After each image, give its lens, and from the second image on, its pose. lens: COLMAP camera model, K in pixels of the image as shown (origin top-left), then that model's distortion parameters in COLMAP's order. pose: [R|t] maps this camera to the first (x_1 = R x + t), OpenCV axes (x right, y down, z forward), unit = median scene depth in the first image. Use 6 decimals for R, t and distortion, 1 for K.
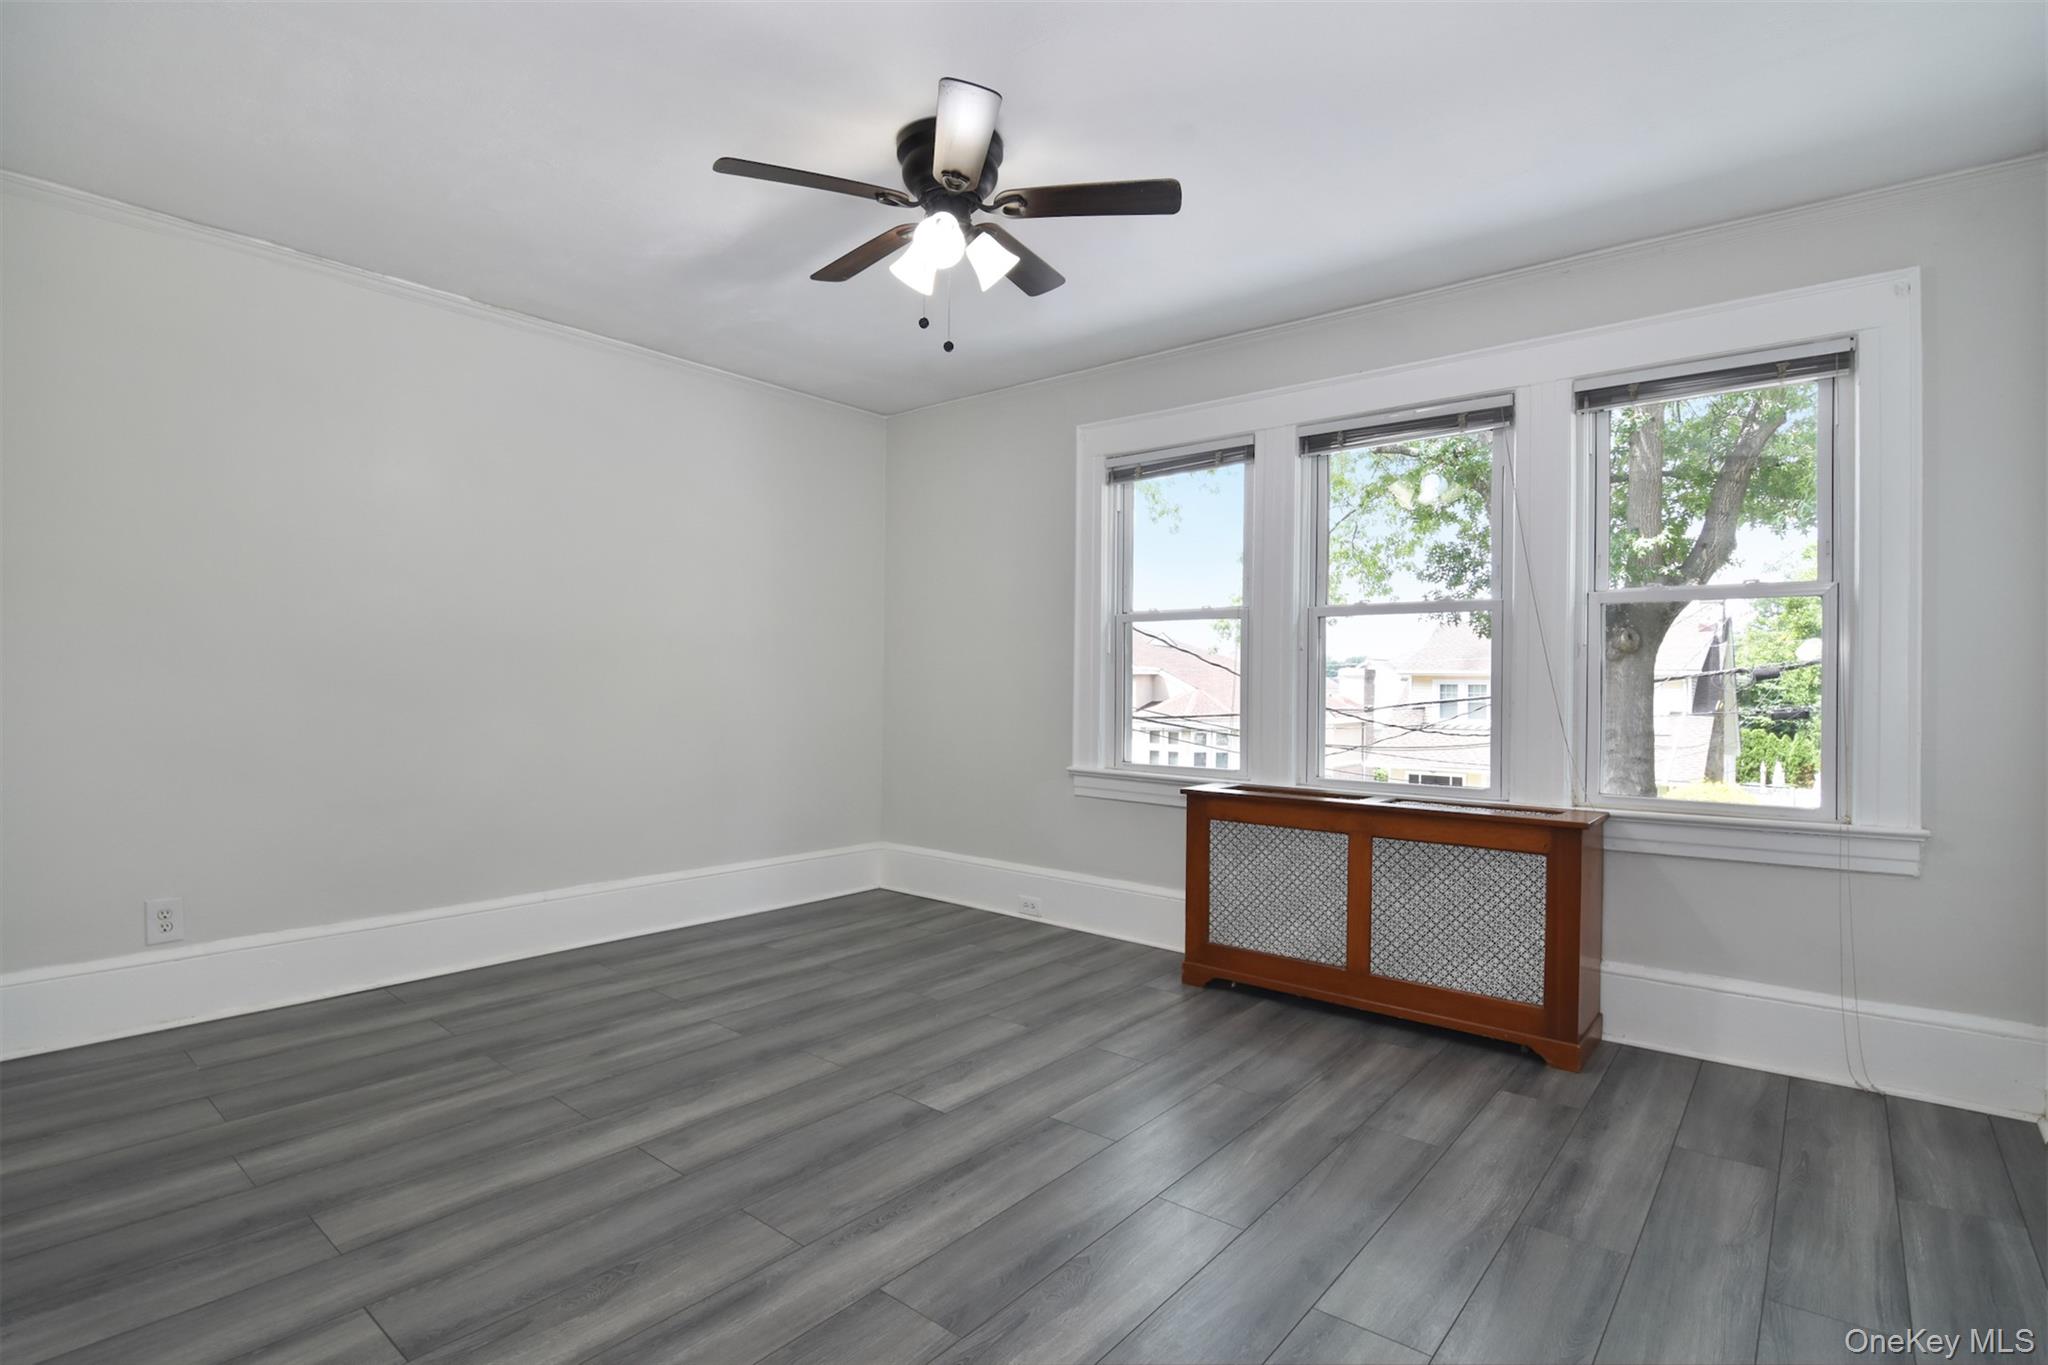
lens RADIAL K [[998.3, 0, 1031.4], [0, 998.3, 664.6], [0, 0, 1]] dist [-0.002396, -0.014970]
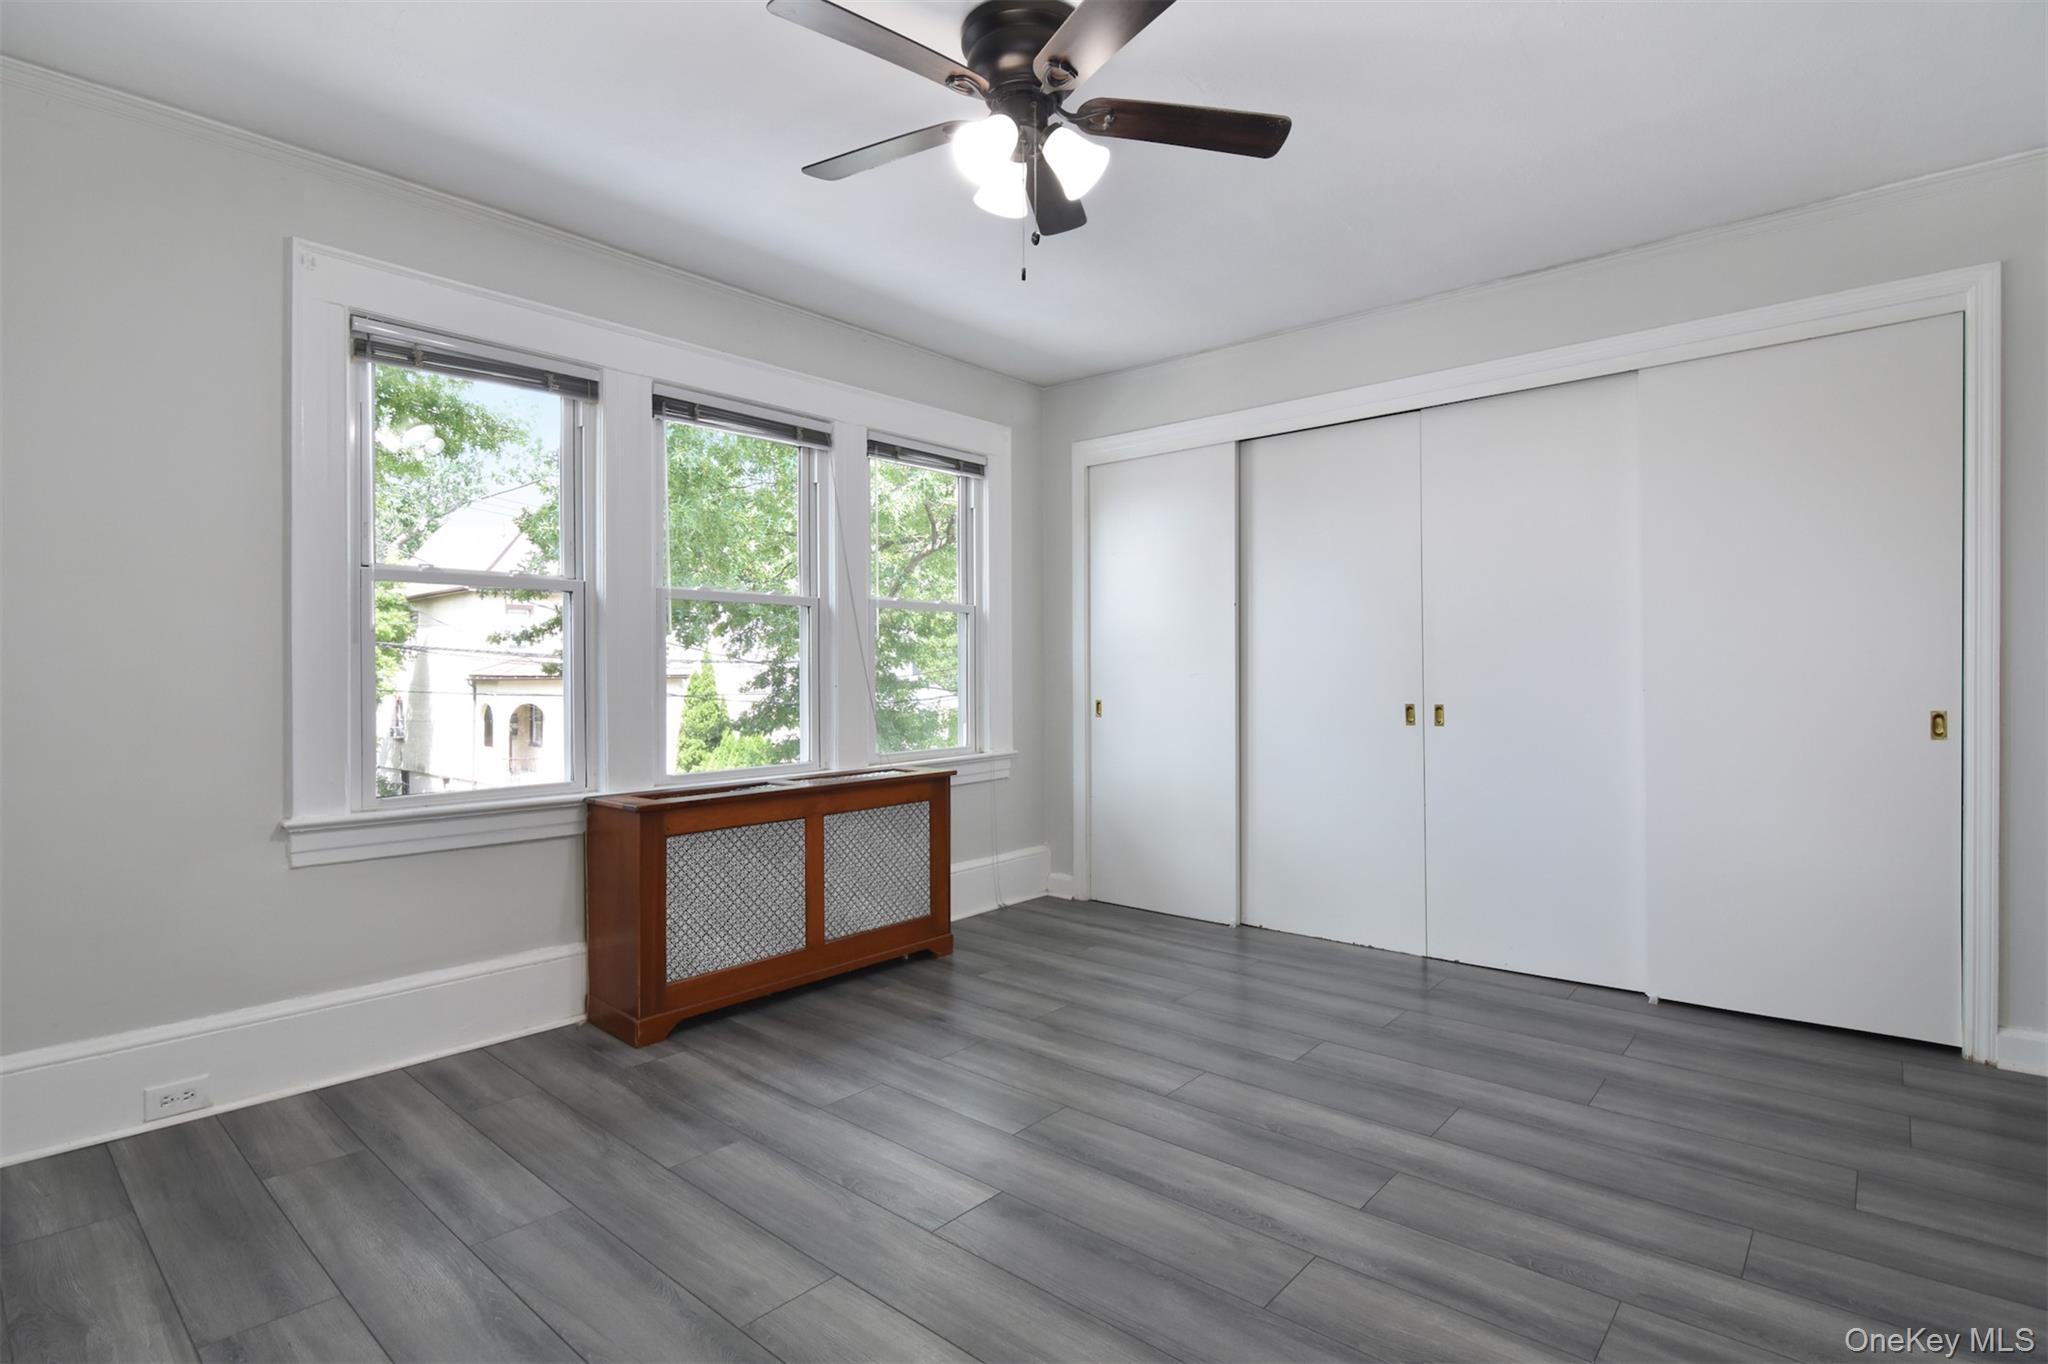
lens RADIAL K [[998.3, 0, 1031.4], [0, 998.3, 664.1], [0, 0, 1]] dist [-0.002396, -0.014970]
pose [[0.026802, -0.004405, 0.999631, -0.728206], [-0.014217, 0.999887, 0.004788, 0.003366], [-0.999540, -0.014340, 0.026736, 0.761609]]
